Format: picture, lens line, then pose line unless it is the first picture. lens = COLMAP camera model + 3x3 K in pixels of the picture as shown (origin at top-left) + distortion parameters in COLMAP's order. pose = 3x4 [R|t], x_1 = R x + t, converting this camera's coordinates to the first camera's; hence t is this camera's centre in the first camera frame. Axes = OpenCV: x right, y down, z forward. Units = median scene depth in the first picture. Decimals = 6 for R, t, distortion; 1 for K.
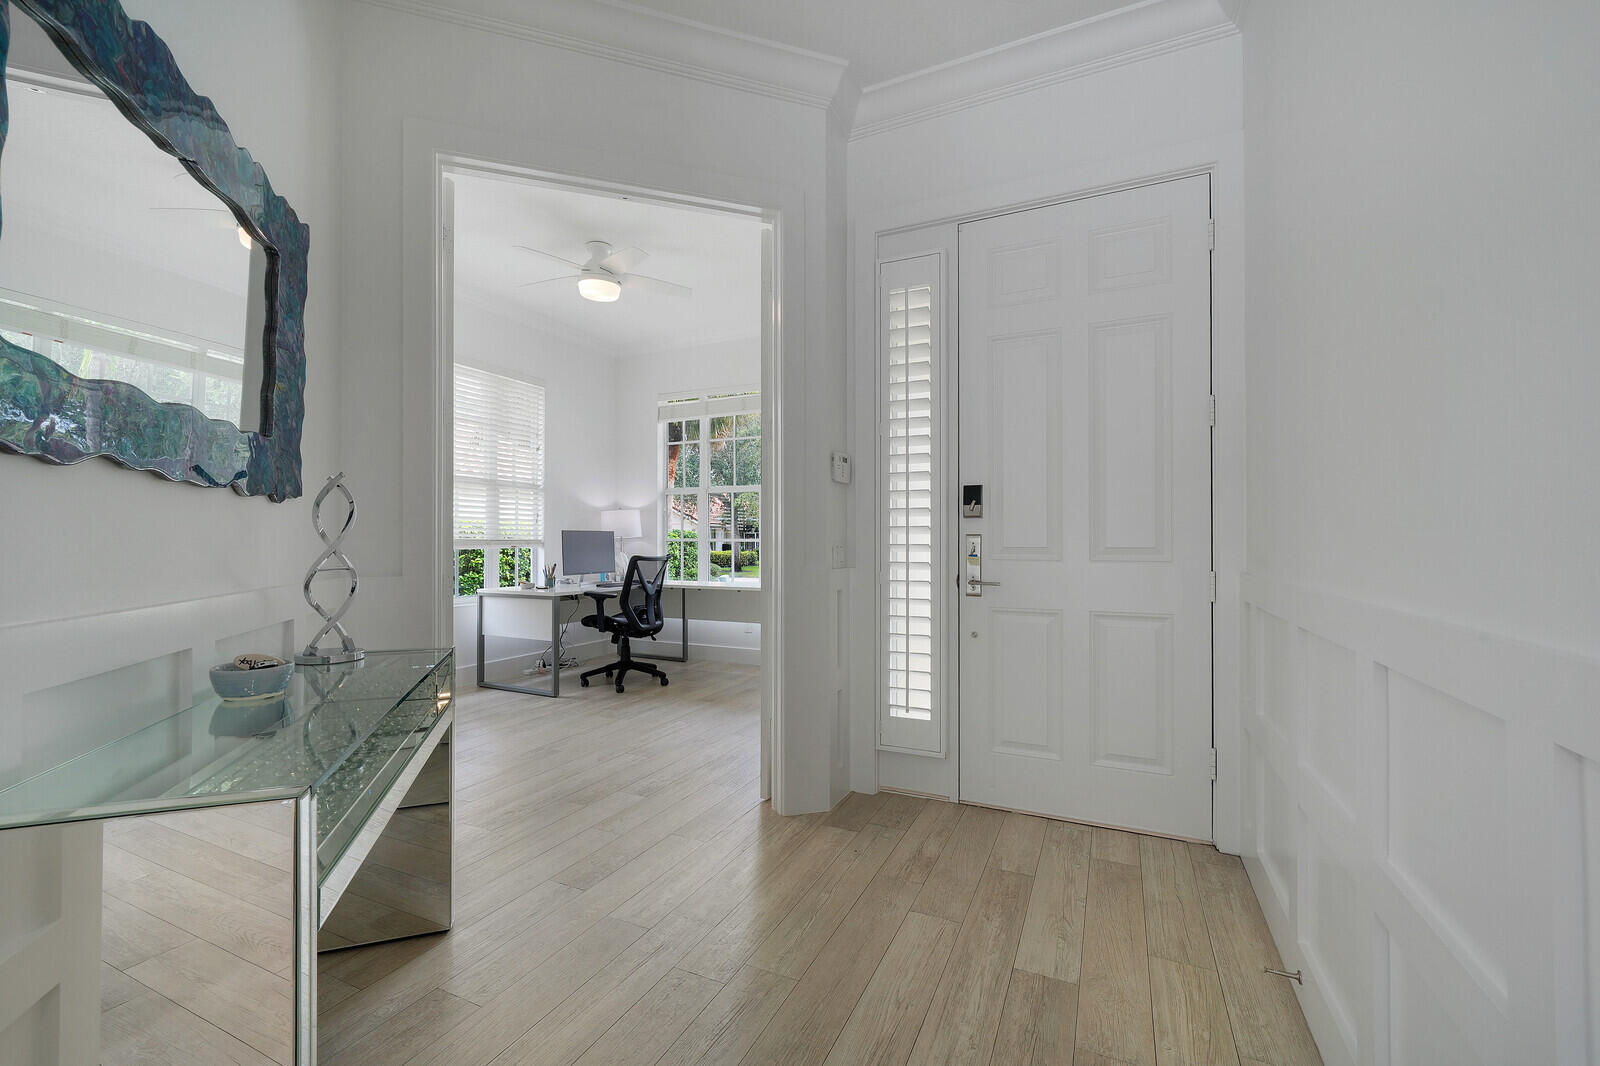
lens RADIAL K [[652.1, 0, 797.0], [0, 652.1, 538.1], [0, 0, 1]] dist [-0.007602, 0.005293]
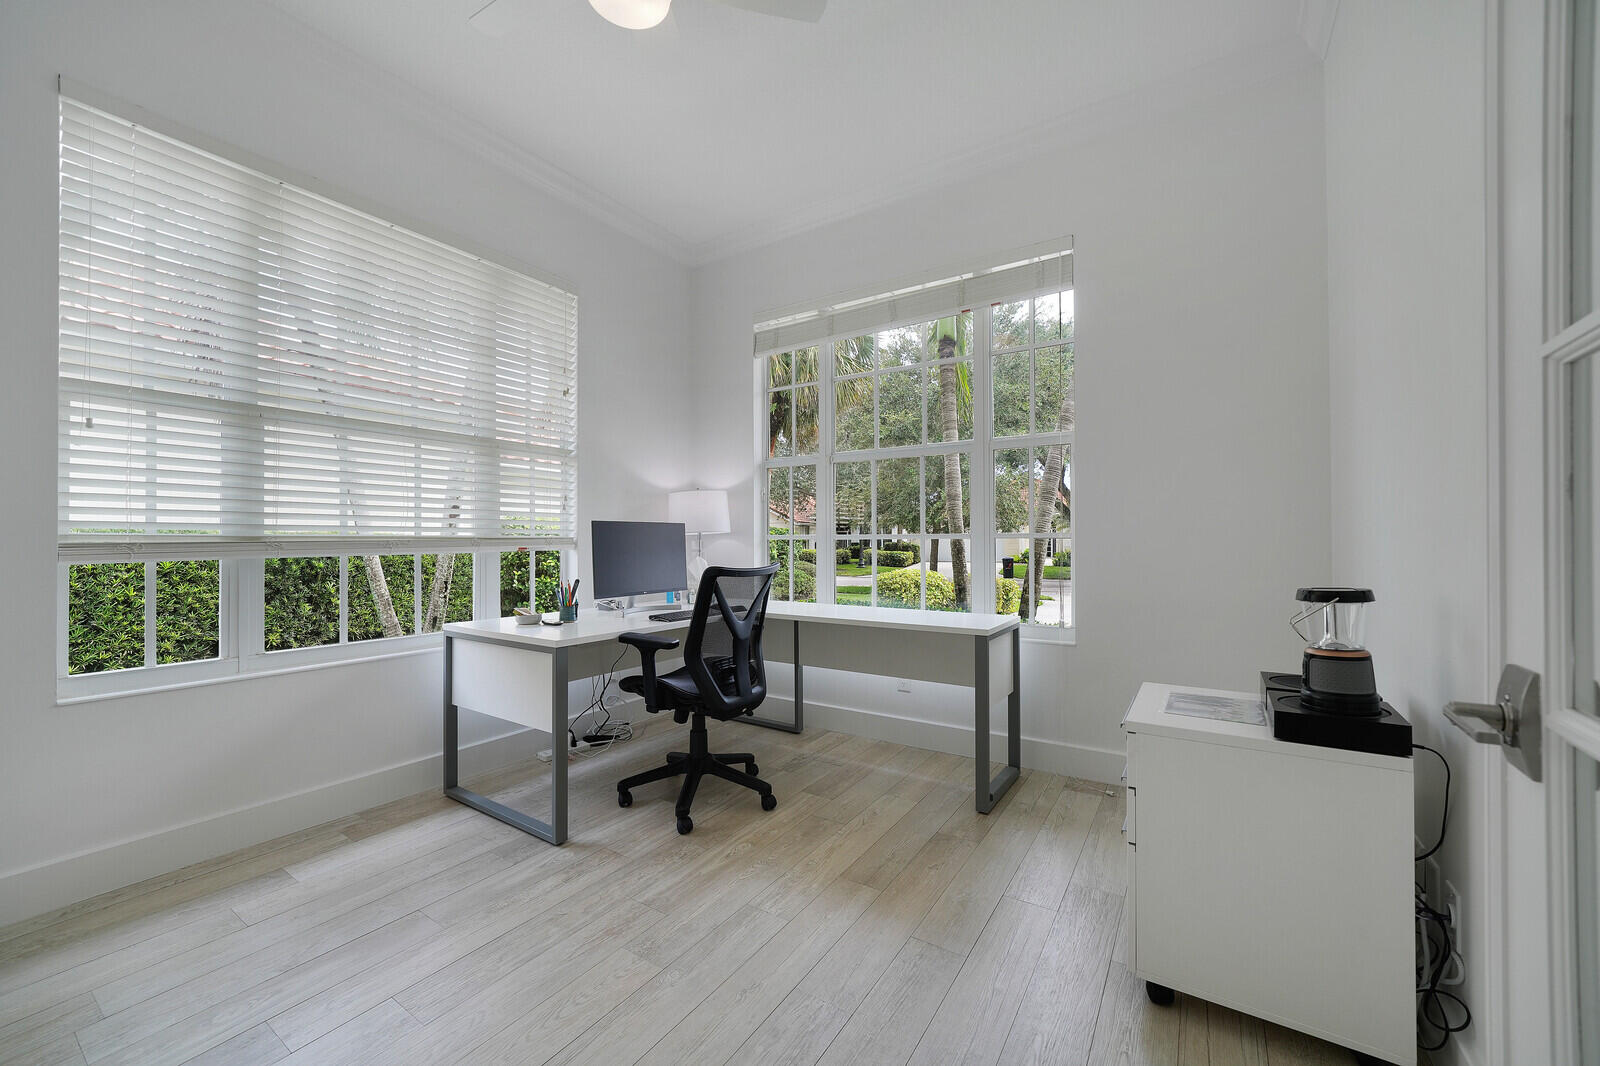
lens RADIAL K [[619.5, 0, 789.7], [0, 619.5, 521.7], [0, 0, 1]] dist [-0.016439, 0.003879]
pose [[0.988379, -0.008493, -0.151773, -0.106170], [0.005041, 0.999720, -0.023111, 0.002216], [0.151927, 0.022077, 0.988145, 0.492151]]
